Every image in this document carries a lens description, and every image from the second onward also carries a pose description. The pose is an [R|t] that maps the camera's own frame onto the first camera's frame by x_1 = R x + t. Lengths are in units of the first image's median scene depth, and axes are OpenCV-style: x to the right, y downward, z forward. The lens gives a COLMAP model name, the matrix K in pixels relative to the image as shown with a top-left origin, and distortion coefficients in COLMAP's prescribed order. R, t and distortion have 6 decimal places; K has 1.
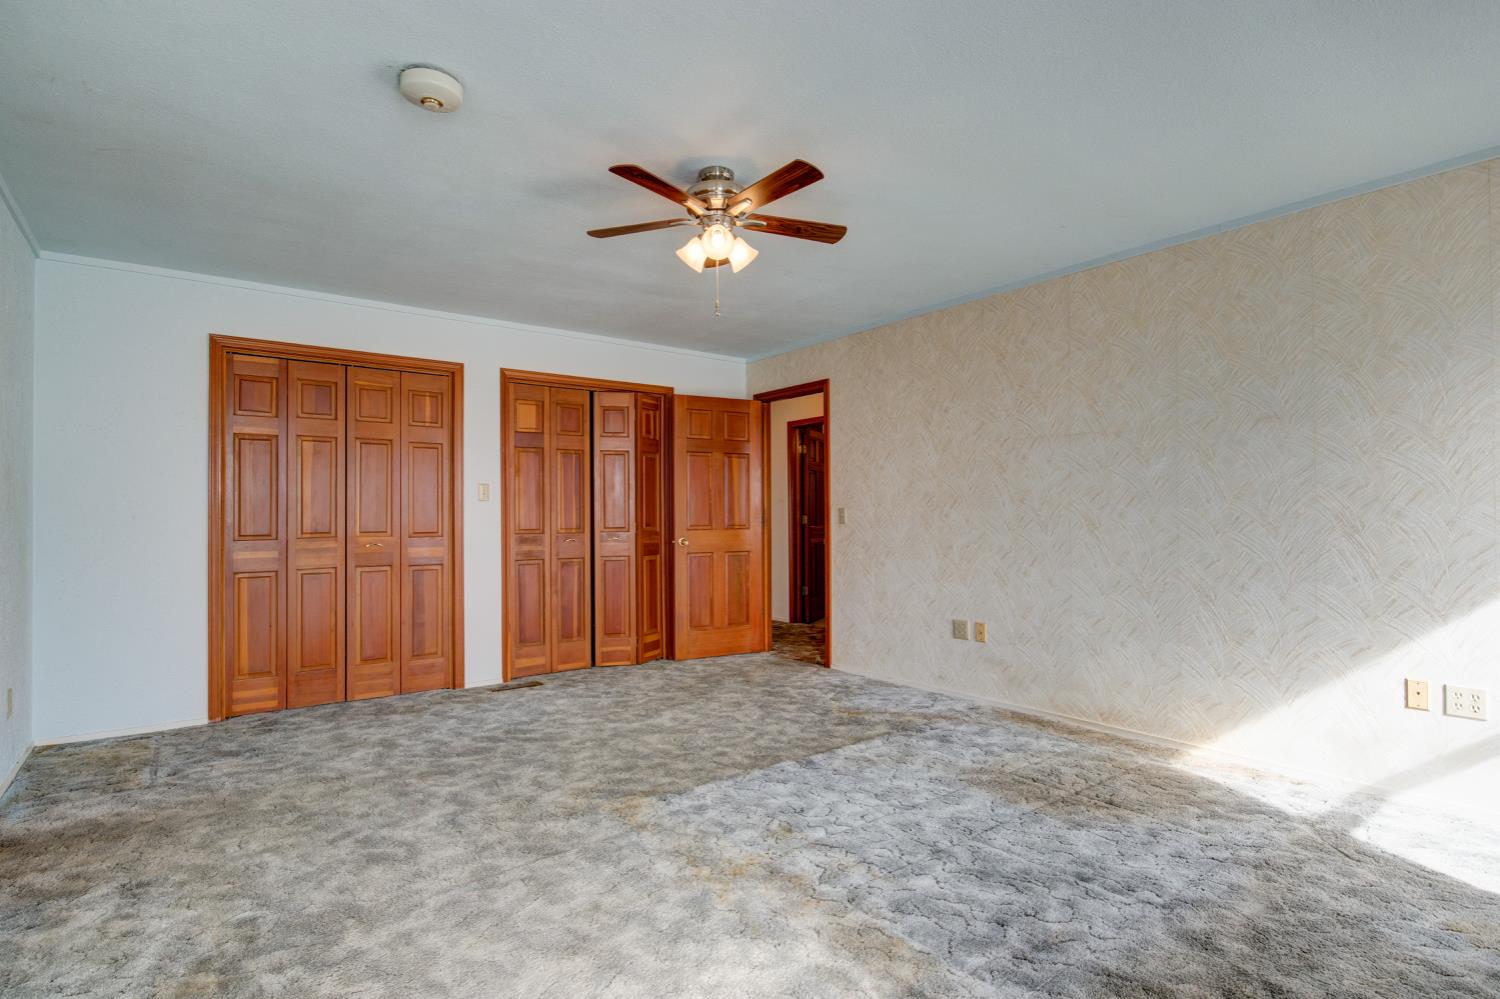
lens RADIAL K [[744.5, 0, 747.7], [0, 744.5, 503.7], [0, 0, 1]] dist [-0.013382, -0.000009]
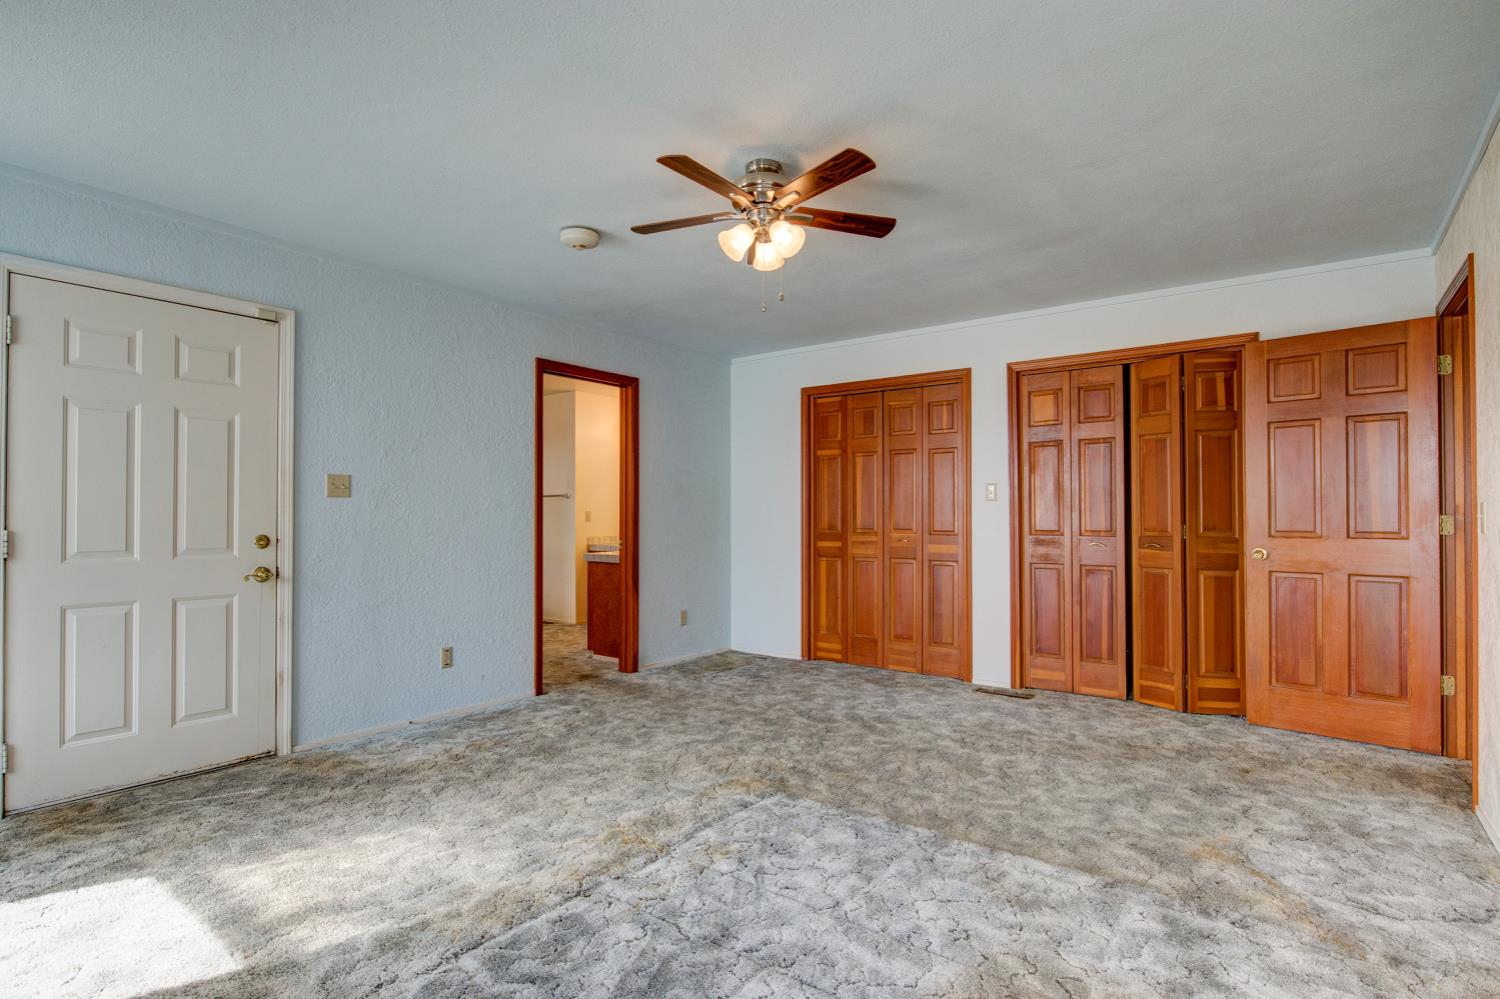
lens RADIAL K [[744.5, 0, 738.9], [0, 744.5, 504.8], [0, 0, 1]] dist [-0.013382, -0.000009]
pose [[0.267353, -0.009249, -0.963554, 0.634621], [0.014119, 0.999884, -0.005680, 0.003481], [0.963495, -0.012086, 0.267453, 0.503014]]
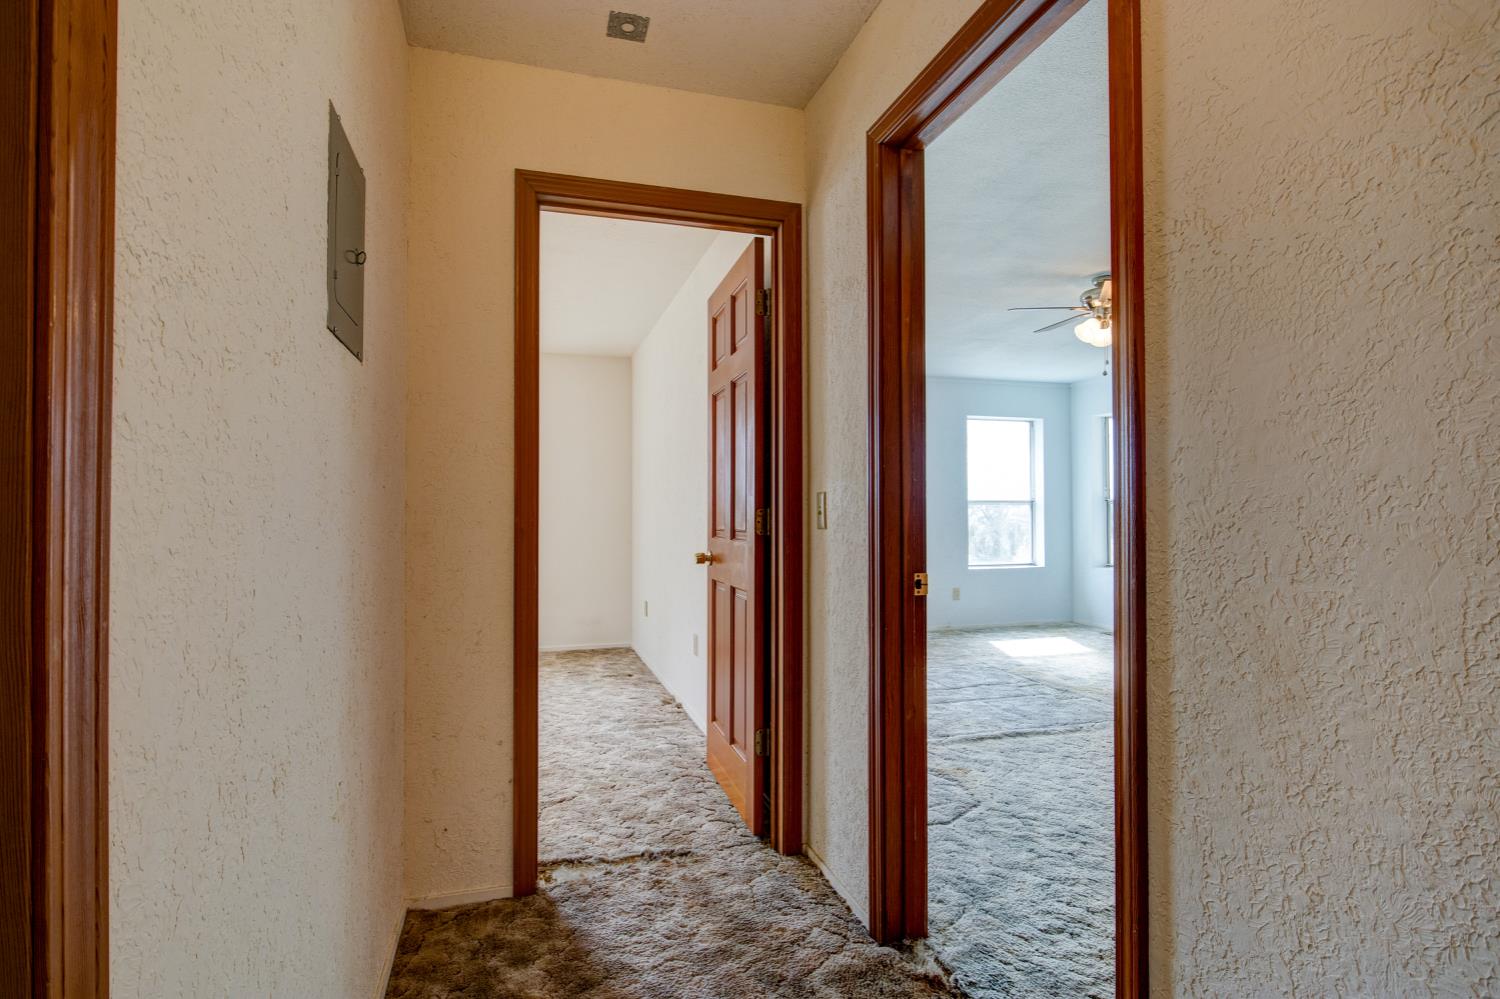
lens RADIAL K [[744.5, 0, 742.4], [0, 744.5, 505.0], [0, 0, 1]] dist [-0.013382, -0.000009]
pose [[-0.936090, 0.011413, 0.351576, 0.083549], [0.001506, 0.999594, -0.028438, 0.030118], [-0.351758, -0.026091, -0.935727, 1.867295]]
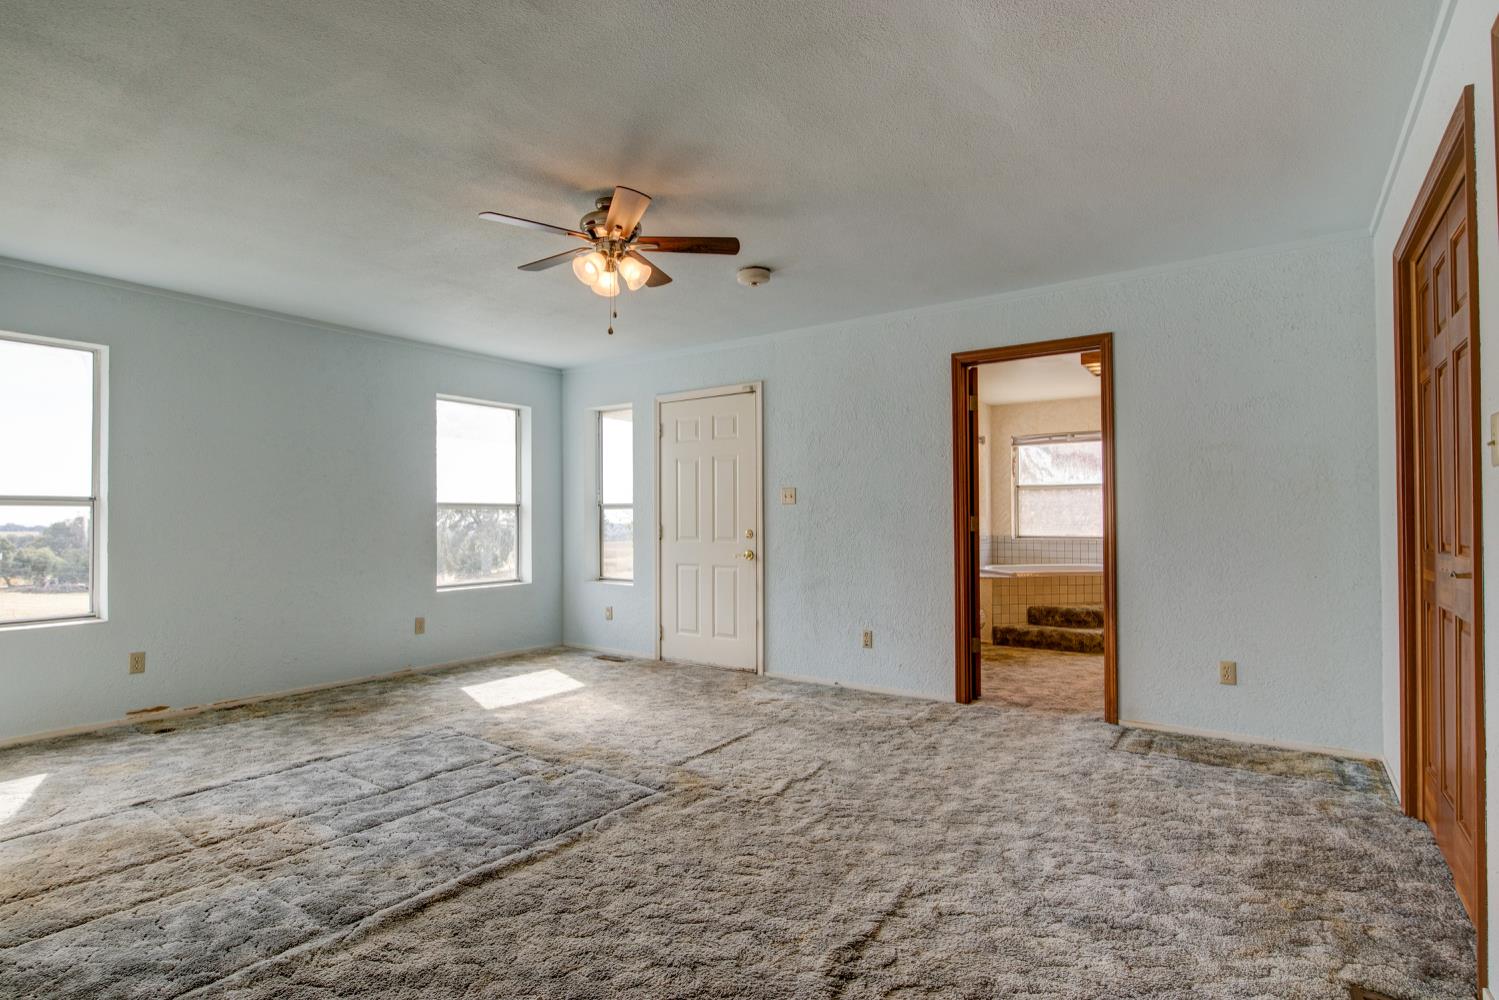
lens RADIAL K [[744.0, 0, 748.4], [0, 744.0, 508.8], [0, 0, 1]] dist [-0.013382, -0.000009]
pose [[-0.953185, 0.005241, -0.302342, 0.068473], [0.013621, 0.999579, -0.025615, 0.022015], [0.302080, -0.028534, -0.952855, 1.489986]]
